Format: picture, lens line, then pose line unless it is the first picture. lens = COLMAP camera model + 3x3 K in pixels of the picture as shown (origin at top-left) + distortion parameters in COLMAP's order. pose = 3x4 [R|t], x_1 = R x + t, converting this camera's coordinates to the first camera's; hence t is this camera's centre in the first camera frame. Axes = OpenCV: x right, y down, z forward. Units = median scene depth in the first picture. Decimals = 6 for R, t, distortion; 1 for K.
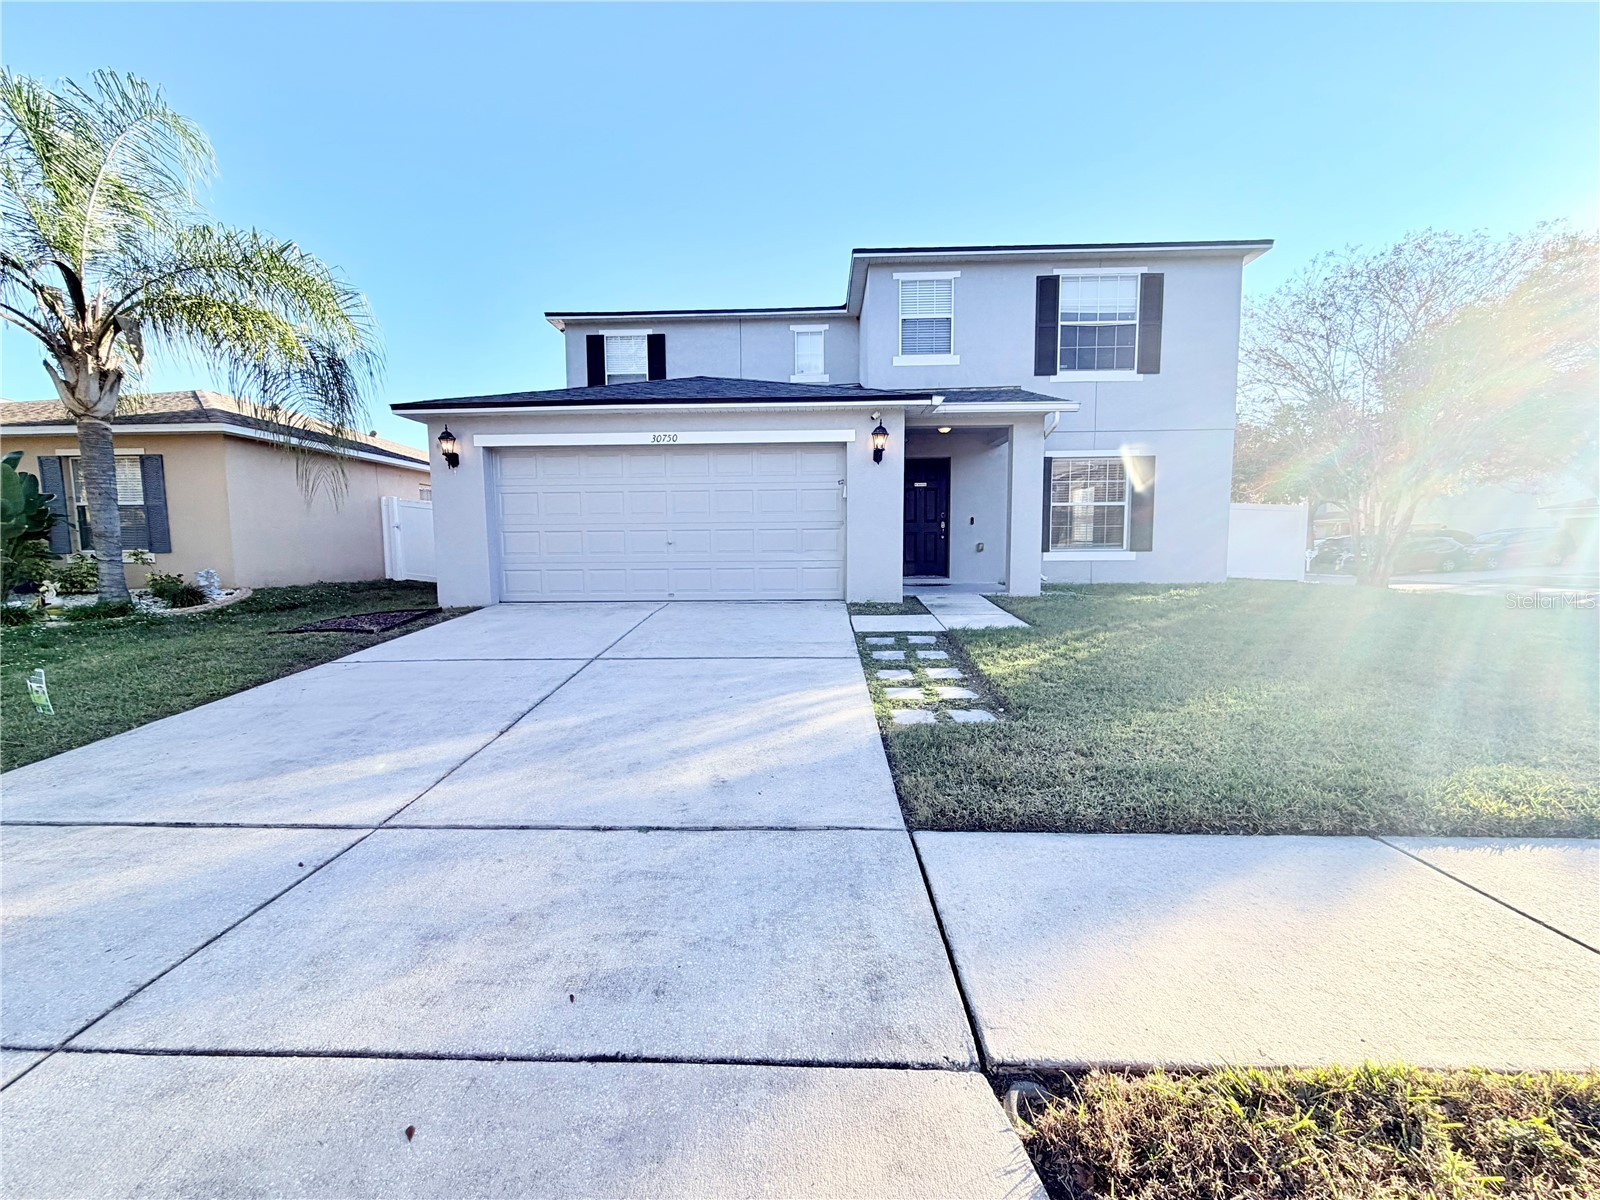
lens RADIAL K [[638.9, 0, 792.5], [0, 638.9, 599.7], [0, 0, 1]] dist [0.000564, -0.000190]
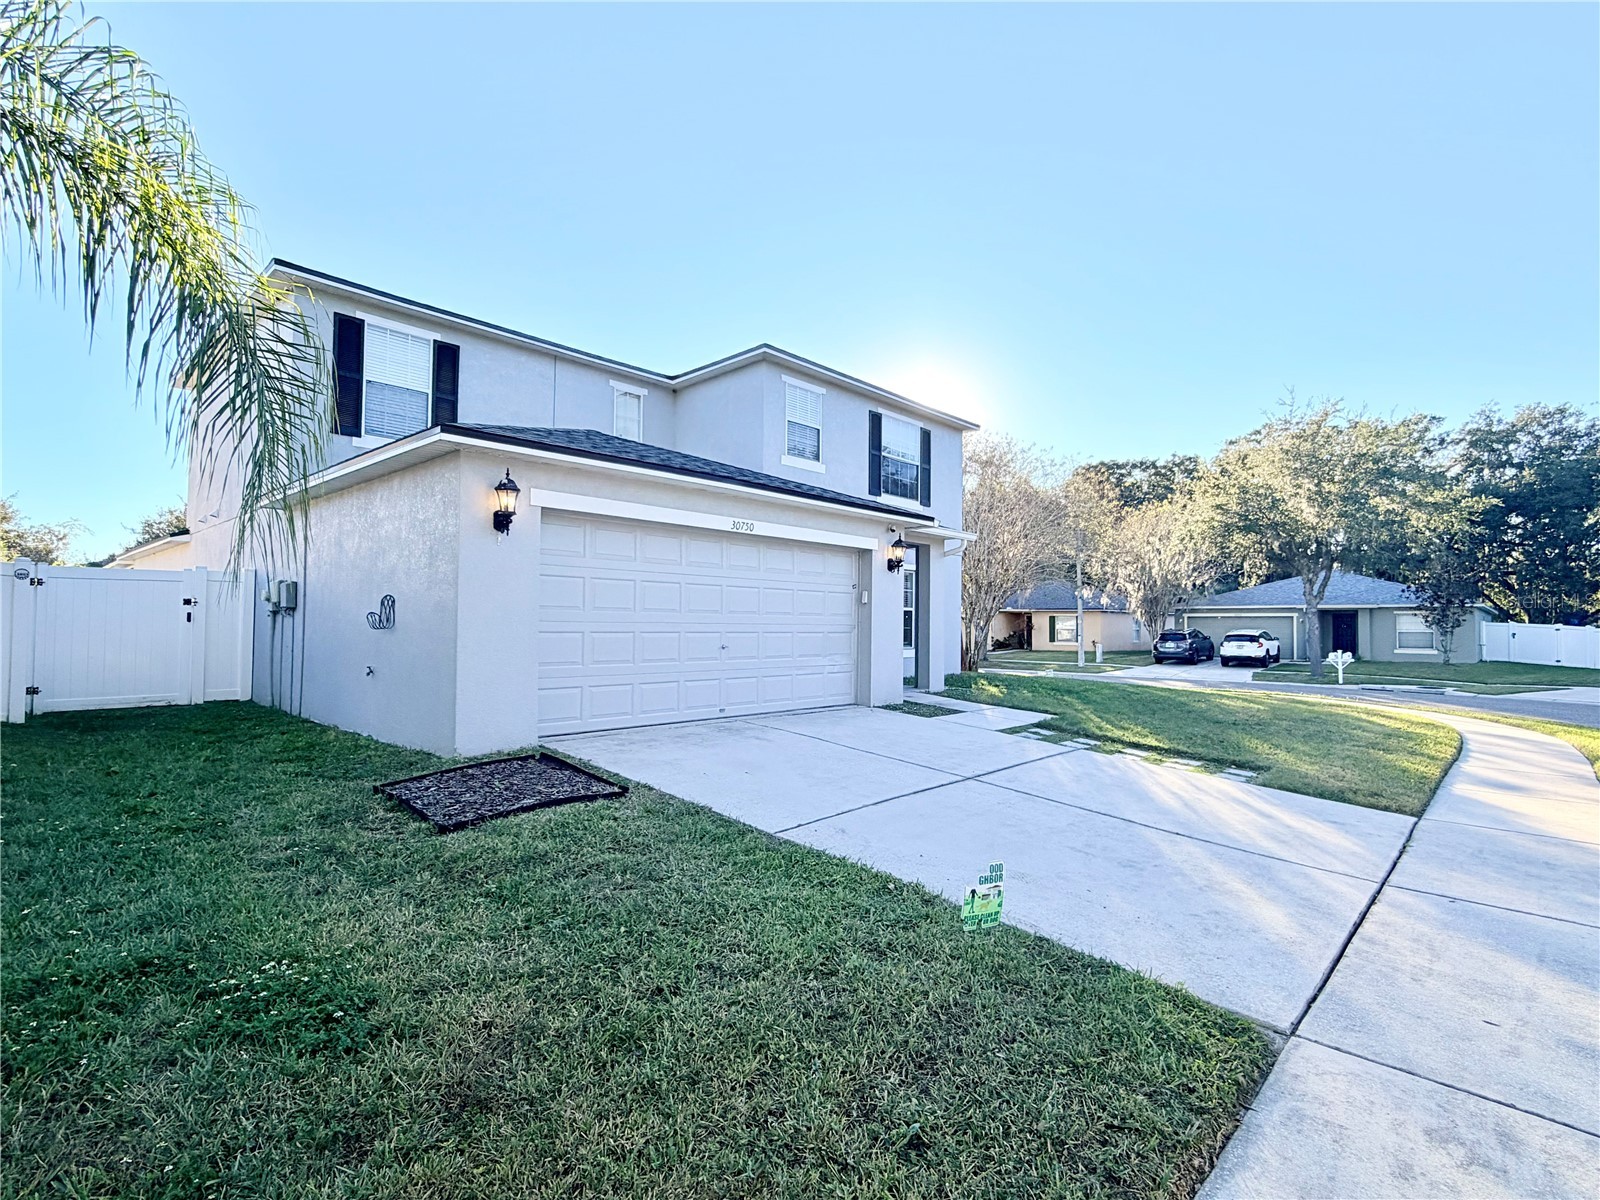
lens RADIAL K [[781.8, 0, 800.0], [0, 781.8, 600.0], [0, 0, 1]] dist [-0.001002, -0.000088]
pose [[0.657737, 0.041569, 0.752100, -0.739868], [0.046065, 0.994387, -0.095245, -0.039822], [-0.751838, 0.097292, 0.652130, 0.211692]]
